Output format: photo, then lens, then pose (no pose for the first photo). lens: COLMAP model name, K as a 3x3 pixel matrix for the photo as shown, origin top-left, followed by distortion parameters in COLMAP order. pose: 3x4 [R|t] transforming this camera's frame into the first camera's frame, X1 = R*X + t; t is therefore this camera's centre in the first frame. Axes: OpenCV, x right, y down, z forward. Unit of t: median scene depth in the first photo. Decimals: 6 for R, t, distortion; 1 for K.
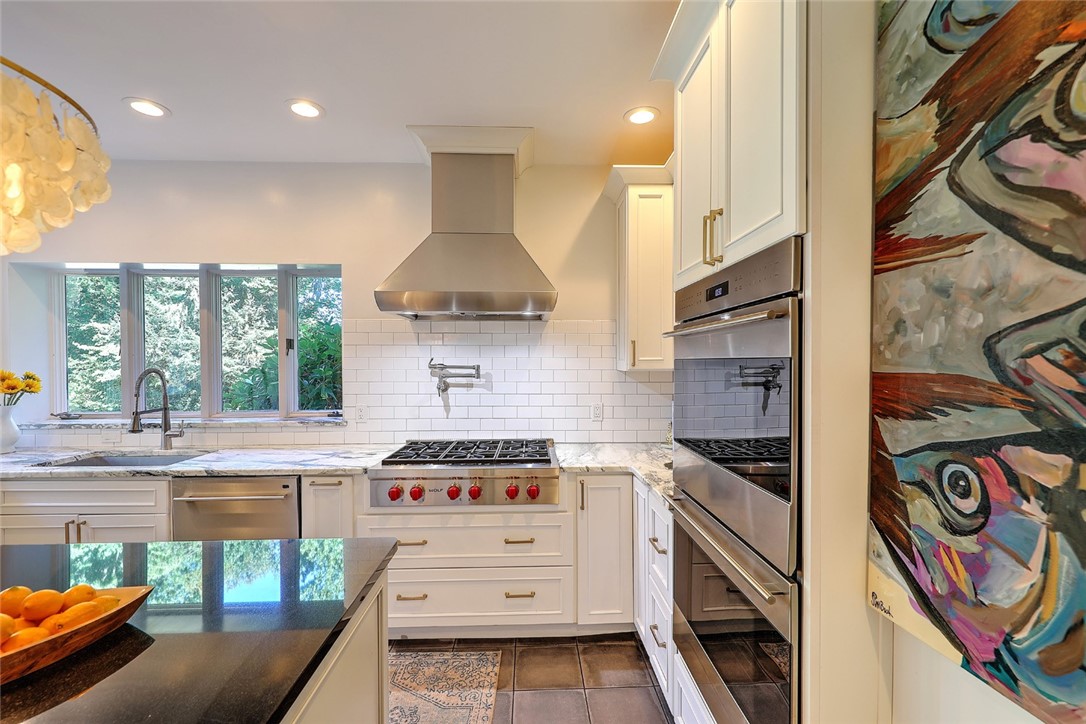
lens RADIAL K [[473.4, 0, 542.9], [0, 473.4, 368.6], [0, 0, 1]] dist [-0.001813, -0.000403]
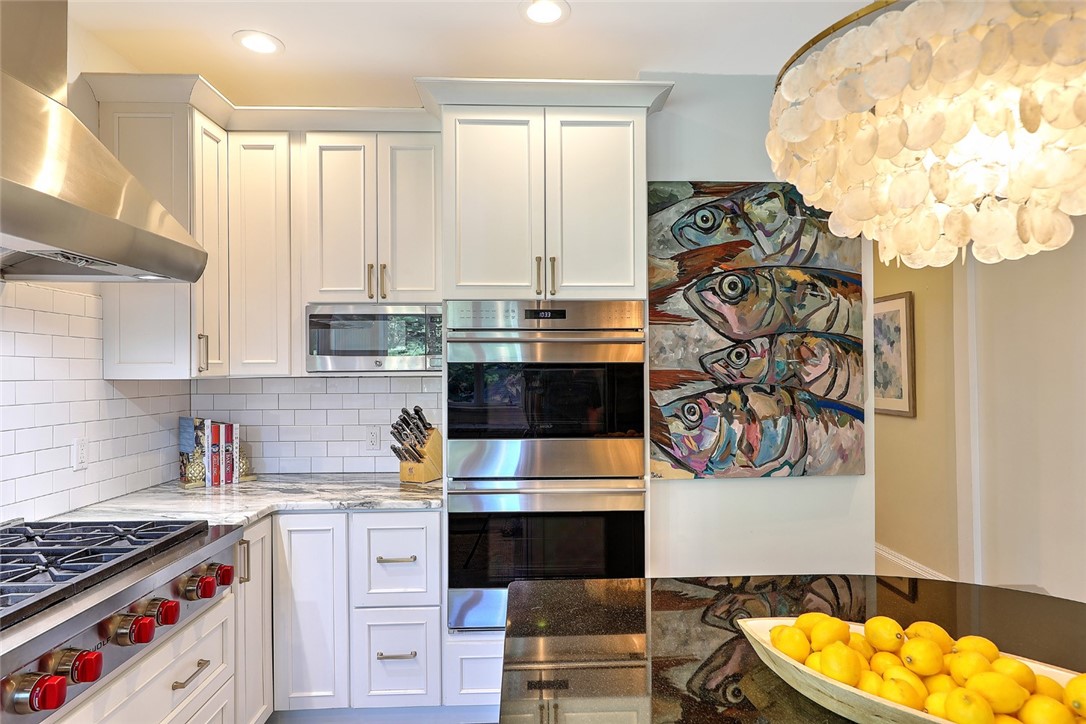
lens RADIAL K [[627.0, 0, 543.0], [0, 627.0, 362.0], [0, 0, 1]] dist [-0.000404, -0.000110]
pose [[-0.009723, 0.006589, 0.999931, -2.492855], [0.016189, 0.999848, -0.006431, -0.021461], [-0.999822, 0.016125, -0.009828, 1.753697]]
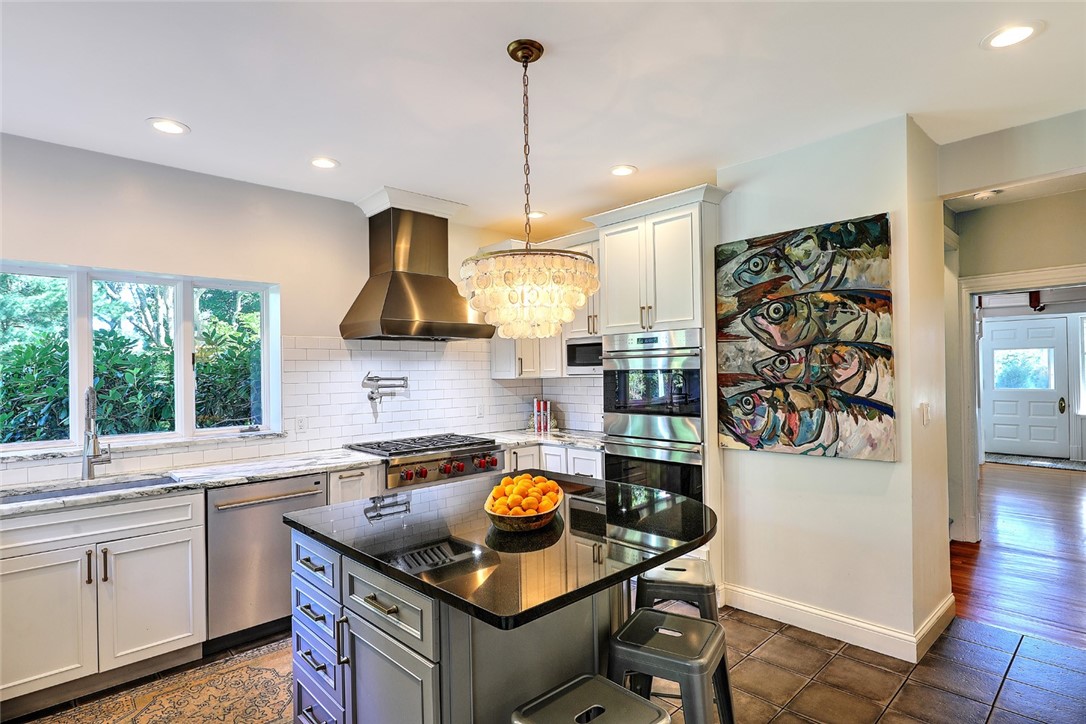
lens RADIAL K [[556.5, 0, 546.0], [0, 556.5, 368.0], [0, 0, 1]] dist [-0.000347, -0.000537]
pose [[0.747971, -0.004855, 0.663714, -3.074142], [0.022762, 0.999573, -0.018340, 0.015779], [-0.663341, 0.028825, 0.747762, -1.189748]]
